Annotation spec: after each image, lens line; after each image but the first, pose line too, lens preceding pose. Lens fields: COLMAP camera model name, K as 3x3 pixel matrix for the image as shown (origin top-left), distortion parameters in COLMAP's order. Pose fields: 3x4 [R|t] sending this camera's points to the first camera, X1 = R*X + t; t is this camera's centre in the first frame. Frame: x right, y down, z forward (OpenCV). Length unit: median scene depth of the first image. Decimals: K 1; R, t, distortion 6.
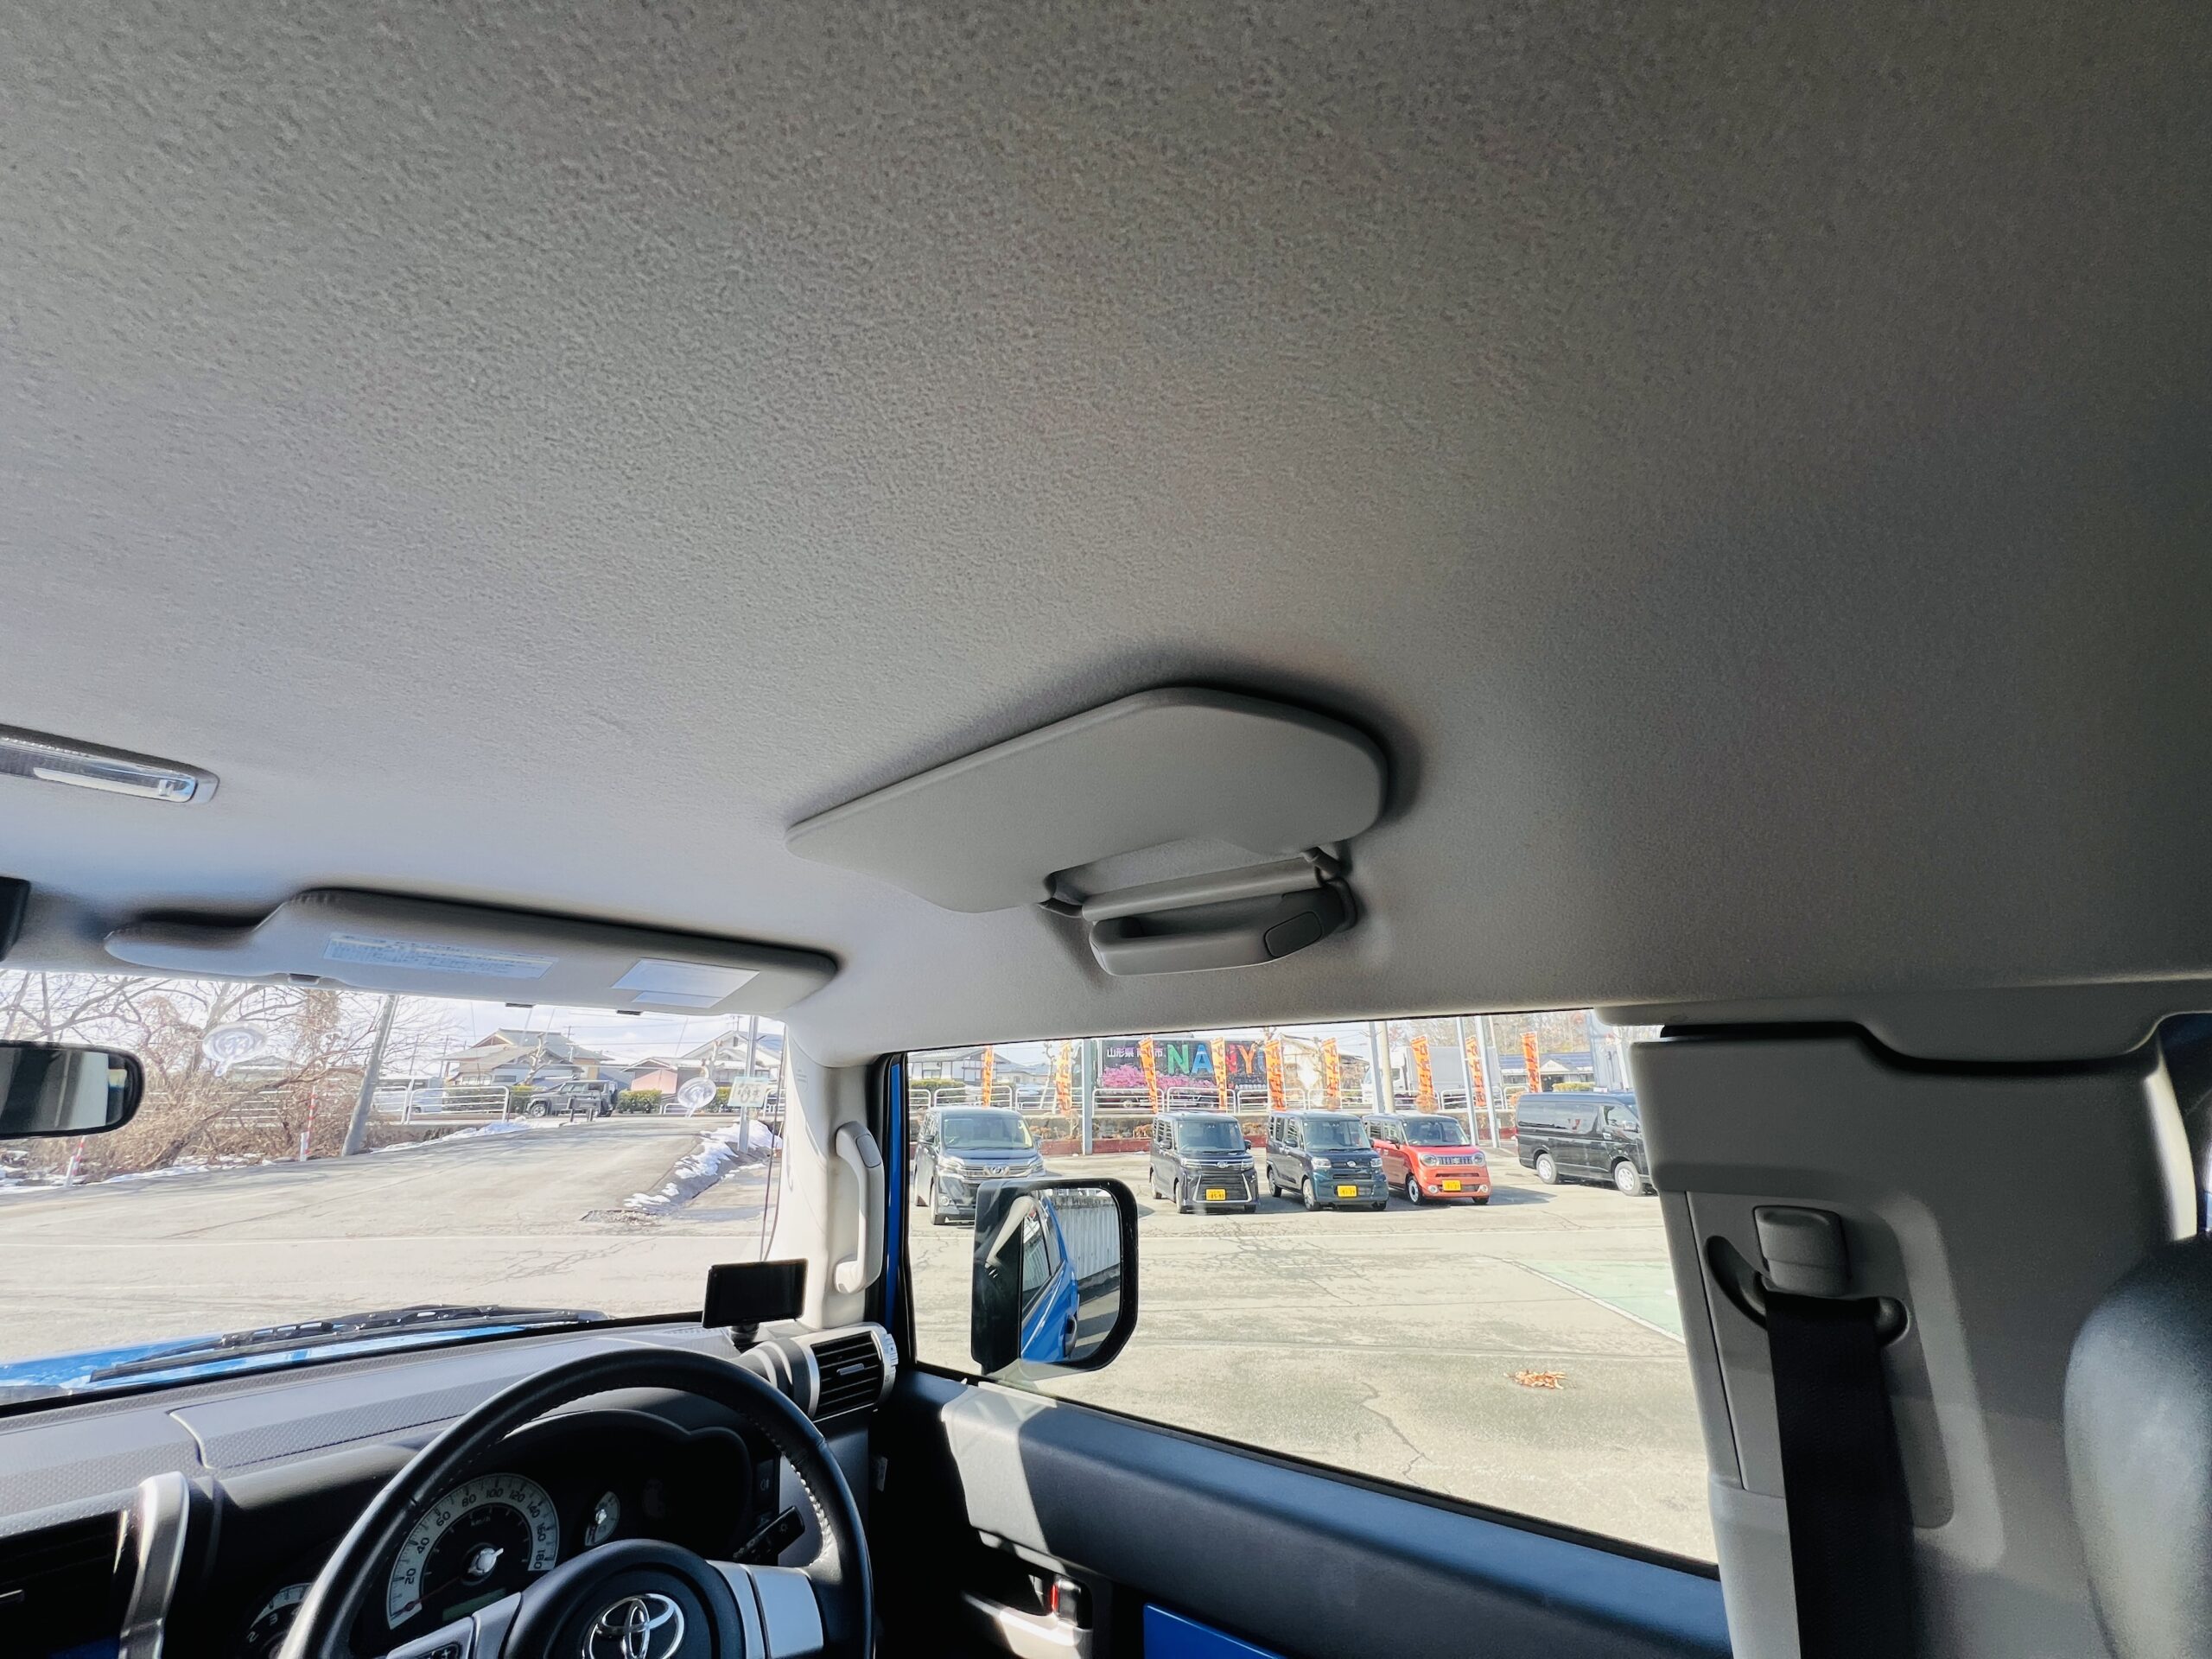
lens RADIAL K [[885.7, 0, 1103.5], [0, 885.7, 829.8], [0, 0, 1]] dist [-0.000958, -0.000133]
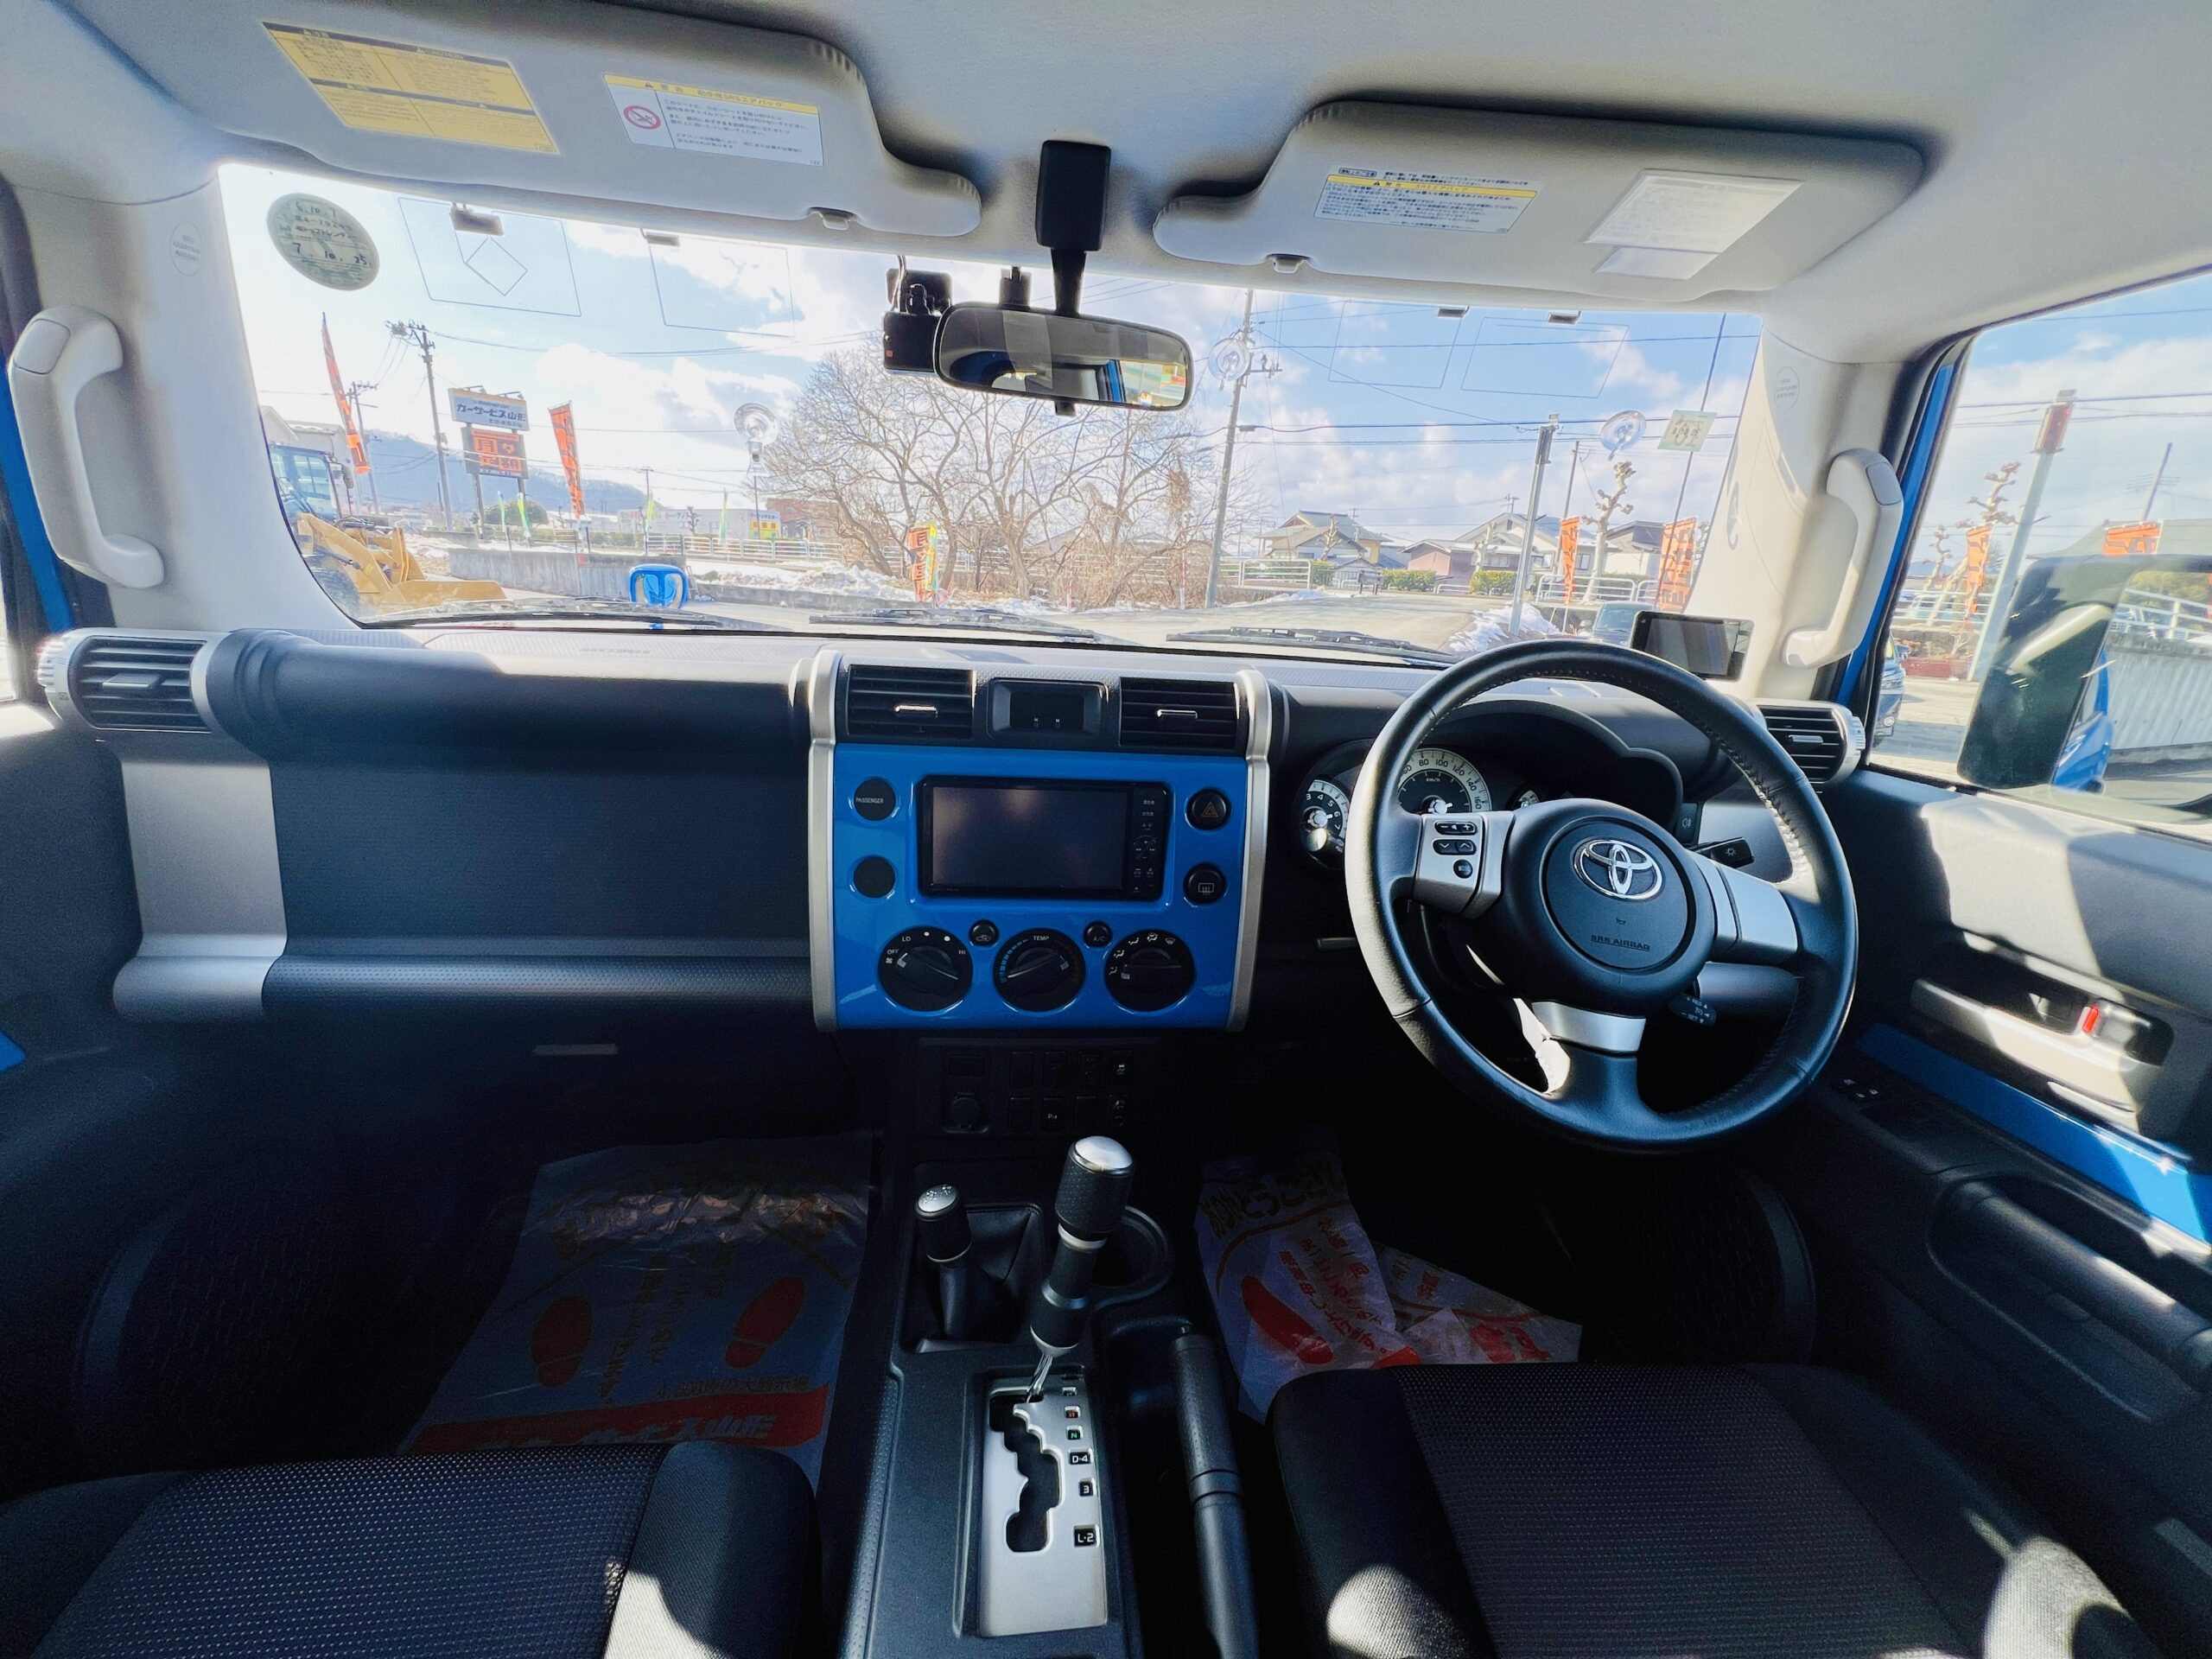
lens RADIAL K [[885.7, 0, 1103.5], [0, 885.7, 829.8], [0, 0, 1]] dist [-0.000958, -0.000133]
pose [[0.702504, 0.243233, -0.668824, -0.143061], [0.152289, 0.866637, 0.475130, 0.145541], [0.695195, -0.435635, 0.571774, -0.011608]]
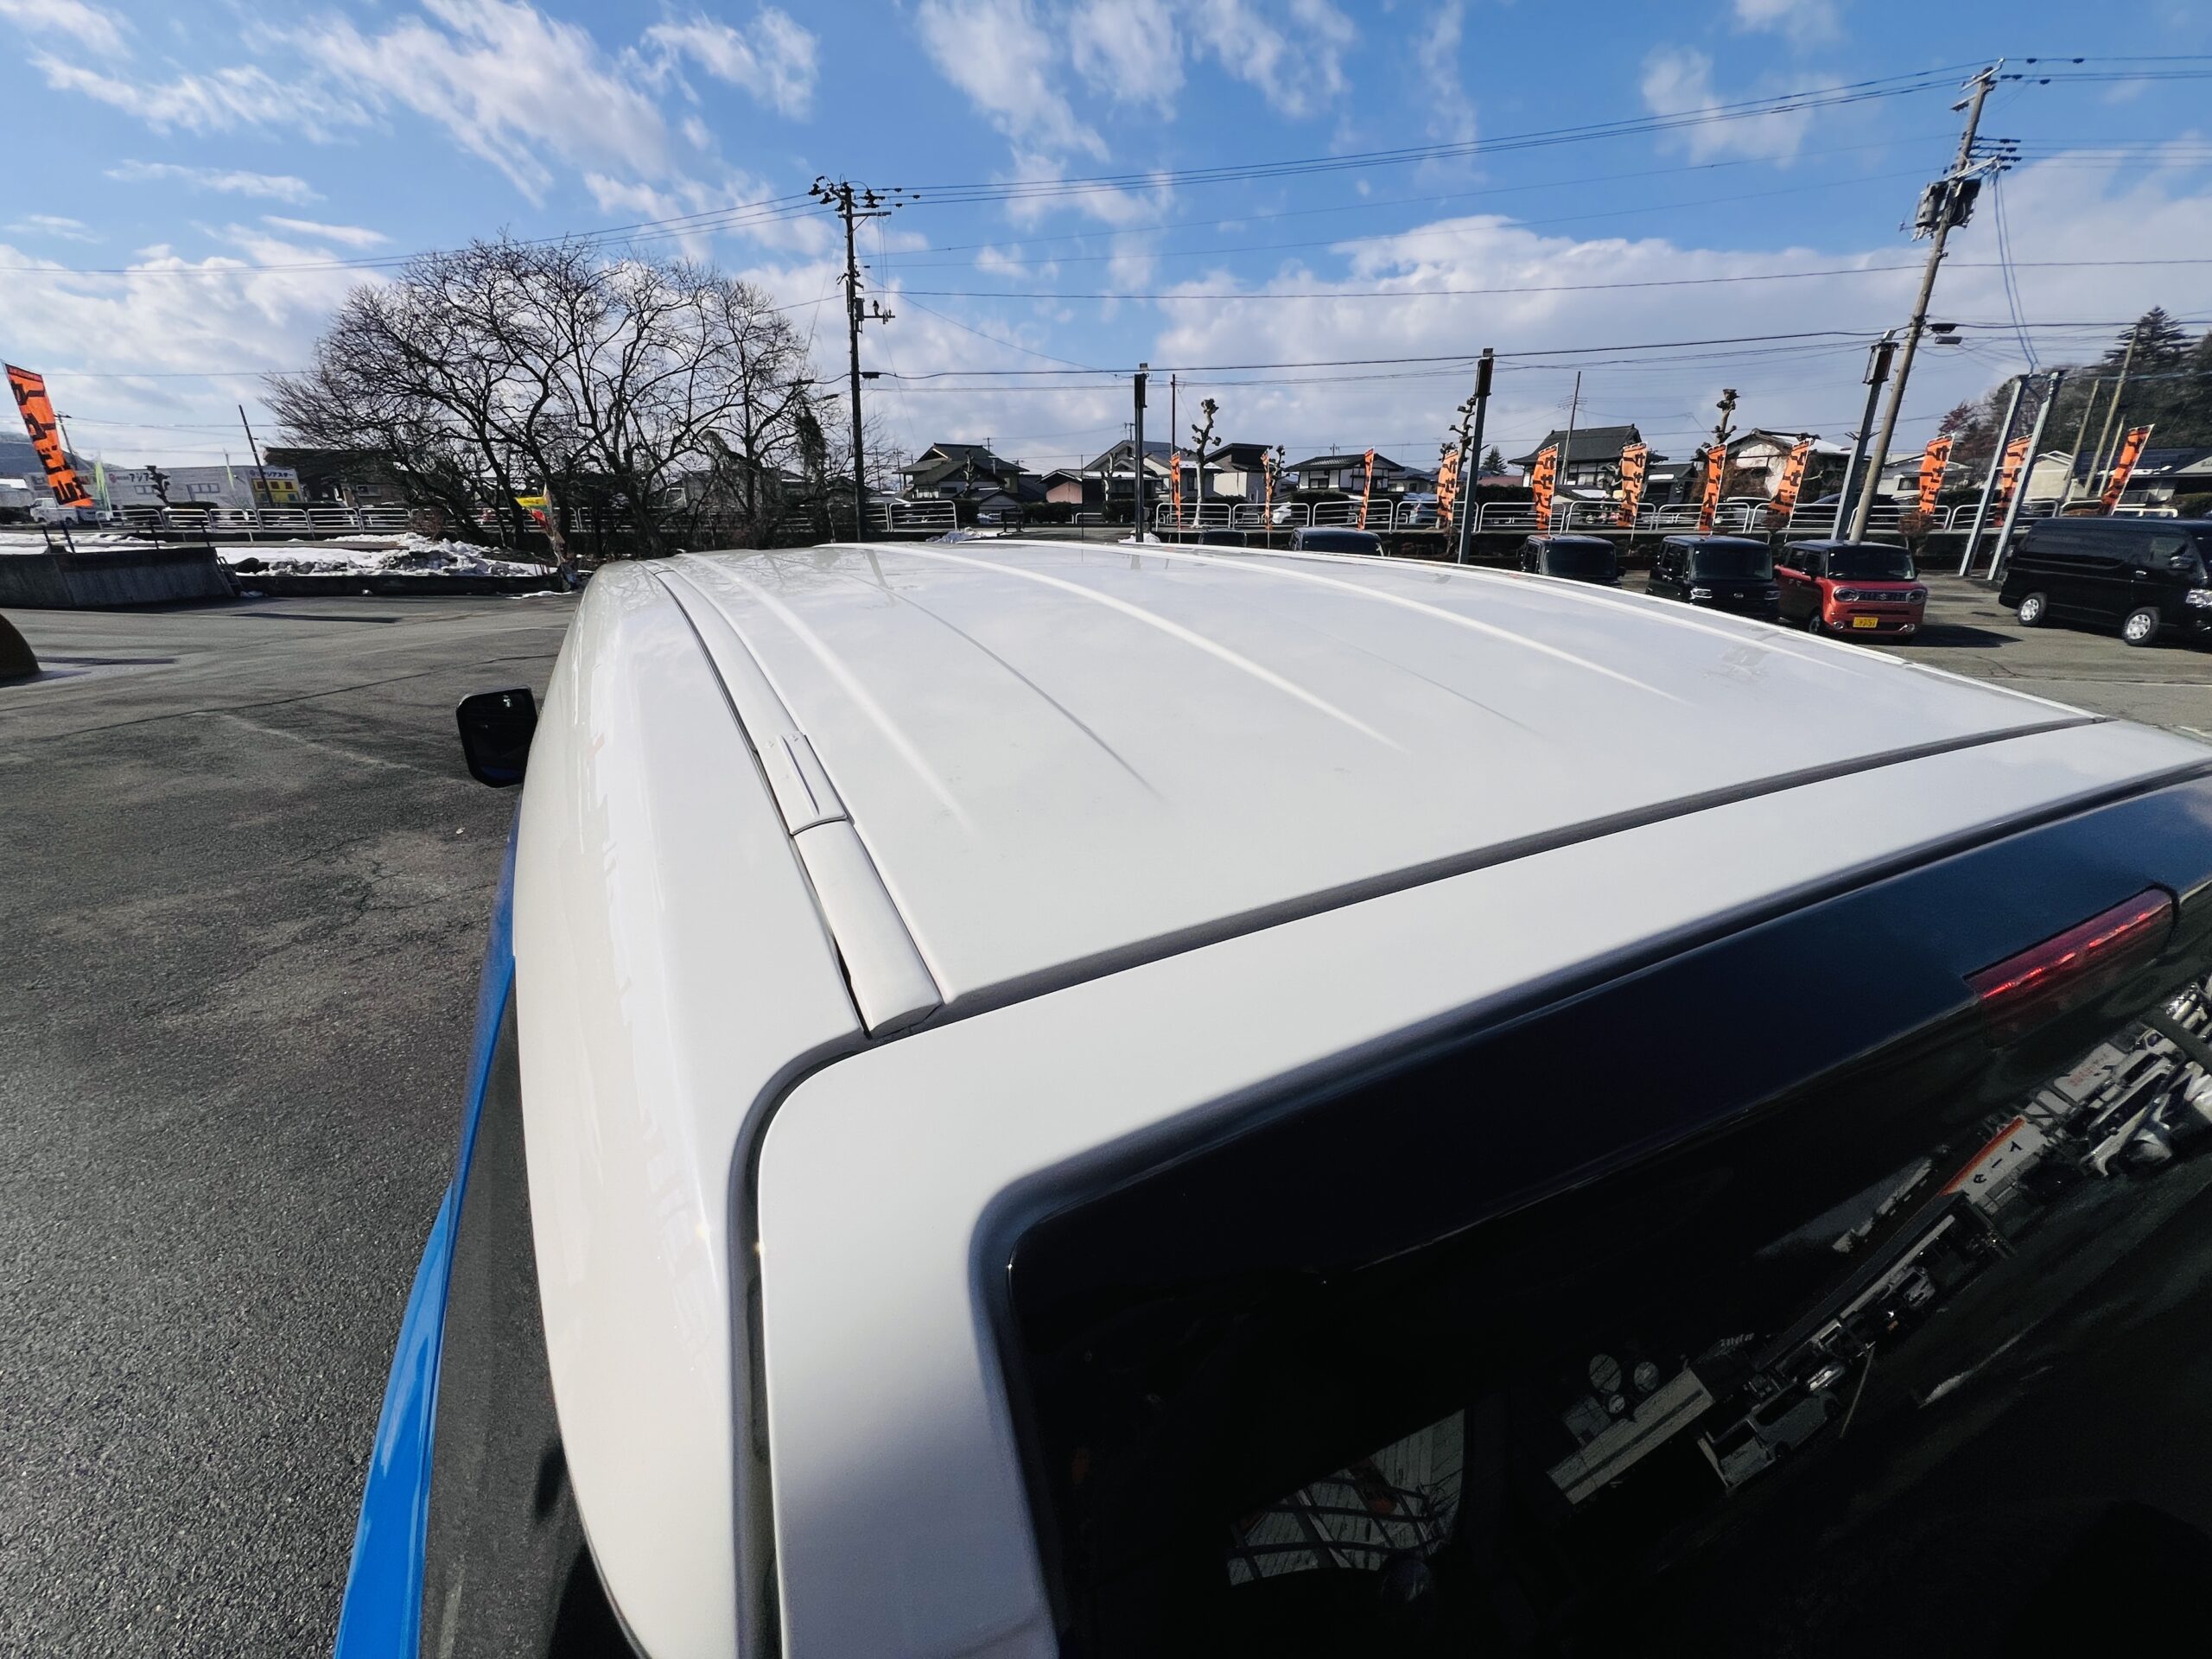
lens RADIAL K [[886.9, 0, 1104.6], [0, 886.9, 829.4], [0, 0, 1]] dist [-0.001175, 0.000160]
pose [[0.915731, 0.140556, -0.376405, 0.764886], [0.114274, 0.807017, 0.579365, -0.637095], [0.385198, -0.573556, 0.722949, -1.203079]]
